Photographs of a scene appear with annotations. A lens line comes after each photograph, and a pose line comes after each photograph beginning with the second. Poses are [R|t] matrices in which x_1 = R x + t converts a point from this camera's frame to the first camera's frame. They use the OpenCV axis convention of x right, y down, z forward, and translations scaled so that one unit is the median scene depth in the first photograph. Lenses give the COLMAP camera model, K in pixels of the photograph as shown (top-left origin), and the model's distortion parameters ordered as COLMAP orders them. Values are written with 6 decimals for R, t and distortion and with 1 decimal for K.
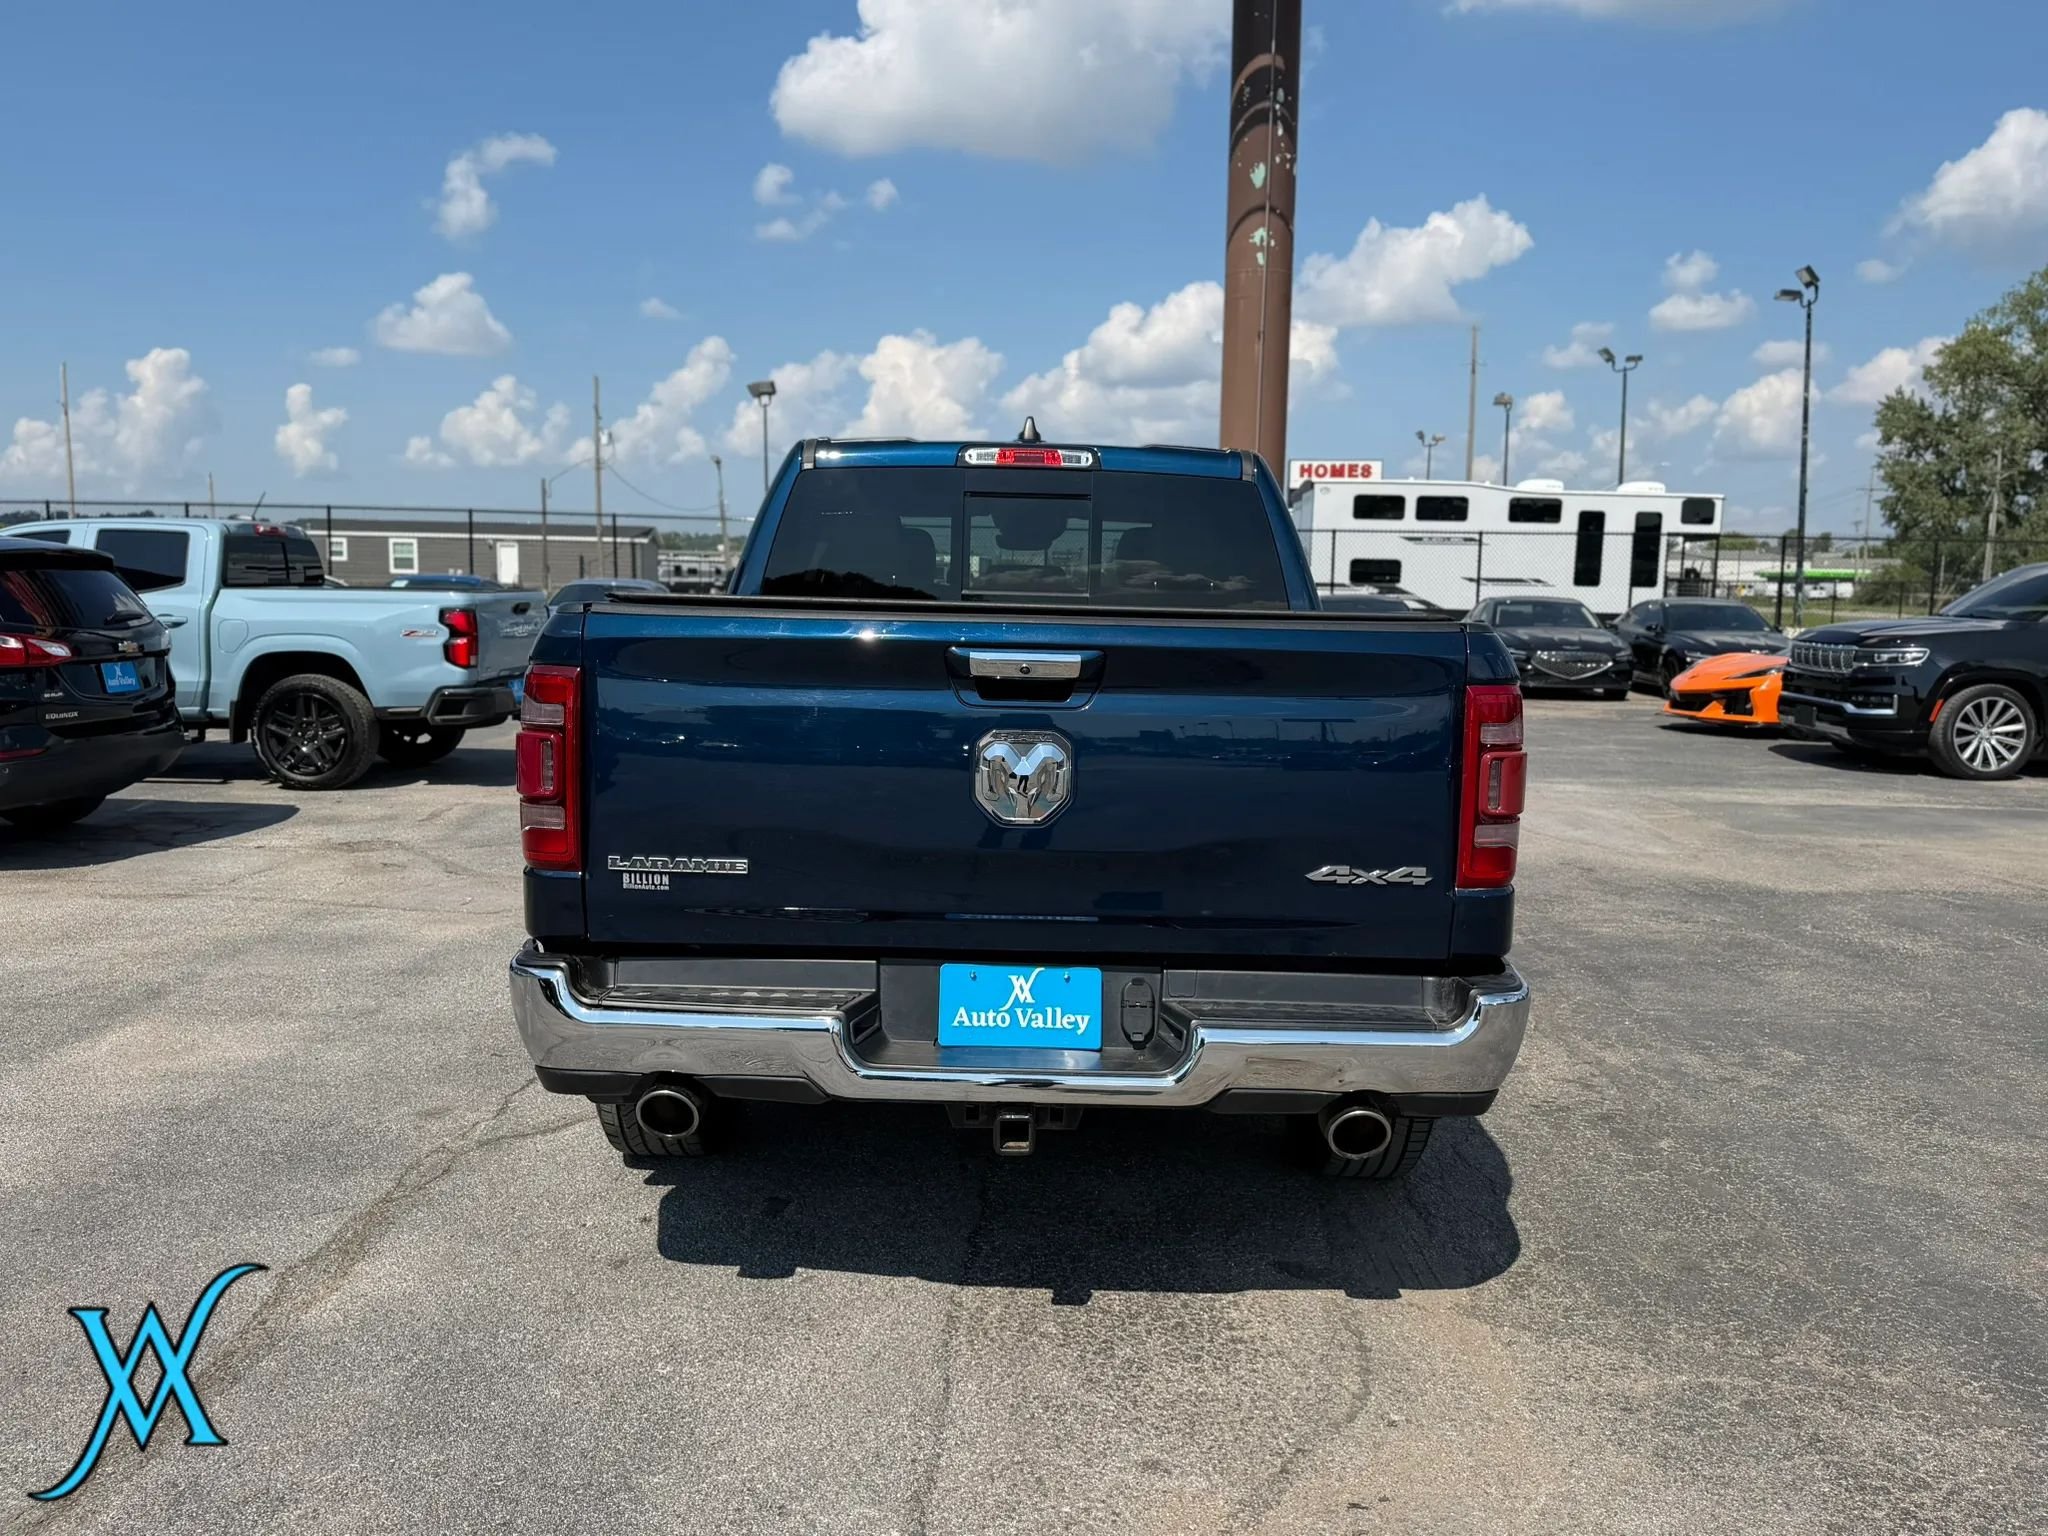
lens RADIAL K [[1656.5, 0, 1022.2], [0, 1656.5, 804.4], [0, 0, 1]] dist [0.006289, -0.014655]
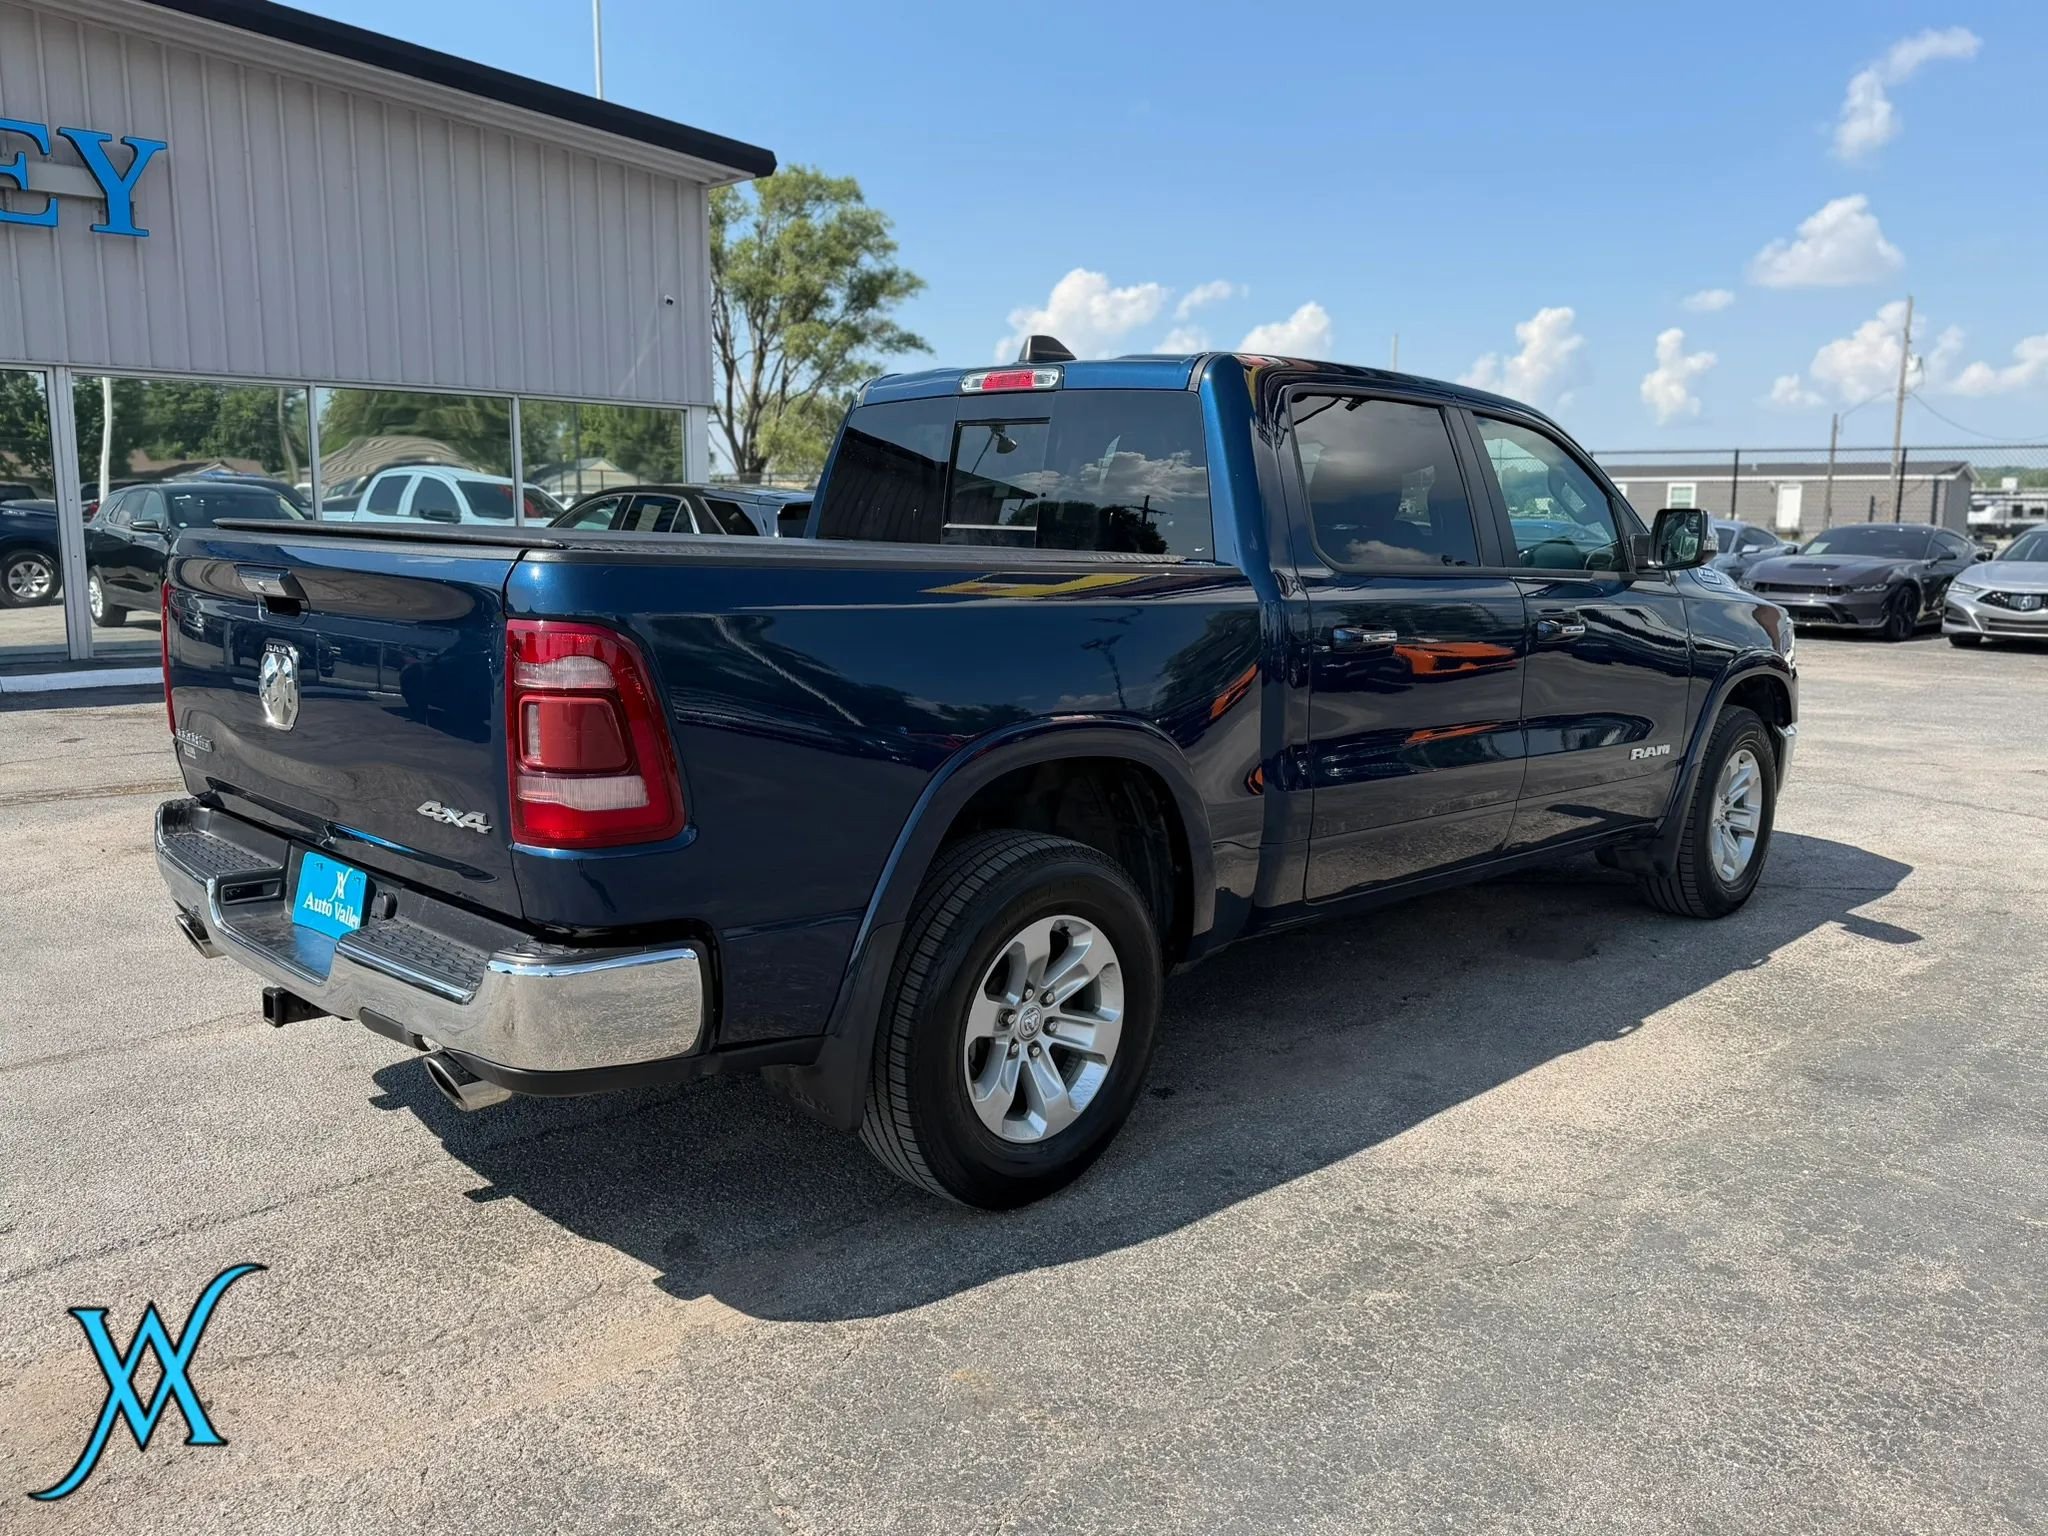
lens RADIAL K [[1665.3, 0, 1024.0], [0, 1665.3, 768.0], [0, 0, 1]] dist [0.007497, -0.013827]
pose [[0.689715, 0.097875, -0.717435, 0.408875], [-0.091350, 0.994667, 0.047876, -0.021252], [0.718295, 0.032517, 0.694978, 0.205481]]
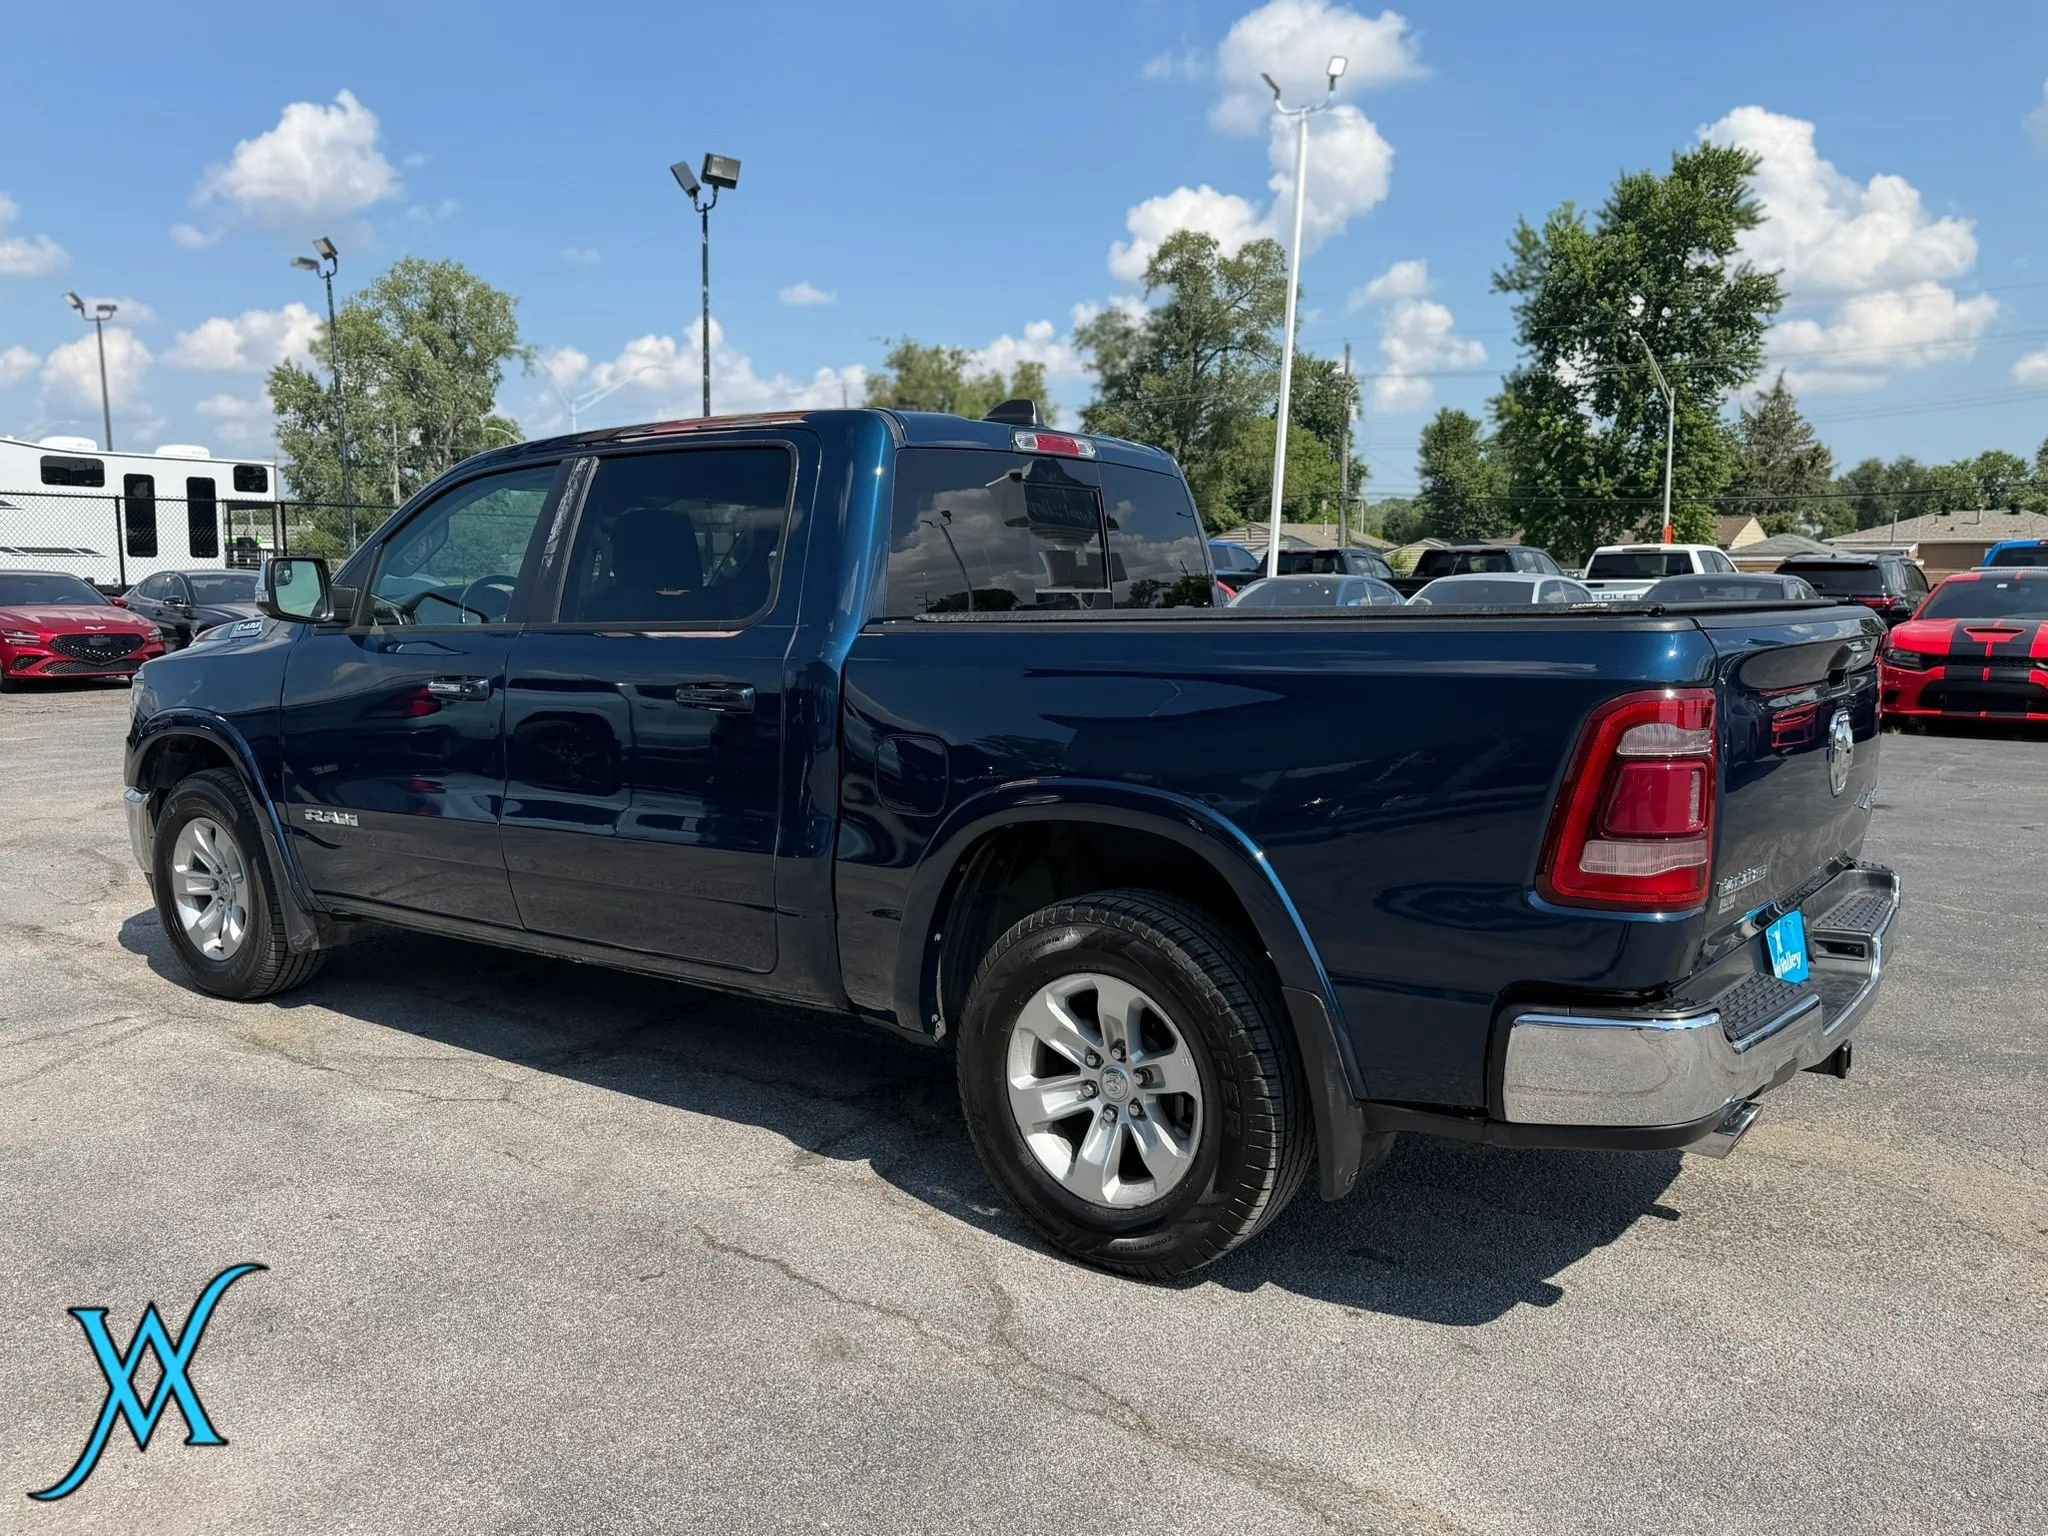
lens RADIAL K [[1665.3, 0, 1024.0], [0, 1665.3, 768.0], [0, 0, 1]] dist [0.007497, -0.013827]
pose [[0.588001, -0.113028, 0.800925, -0.452011], [0.114339, 0.991860, 0.056030, -0.047121], [-0.800738, 0.058631, 0.596138, 0.269299]]
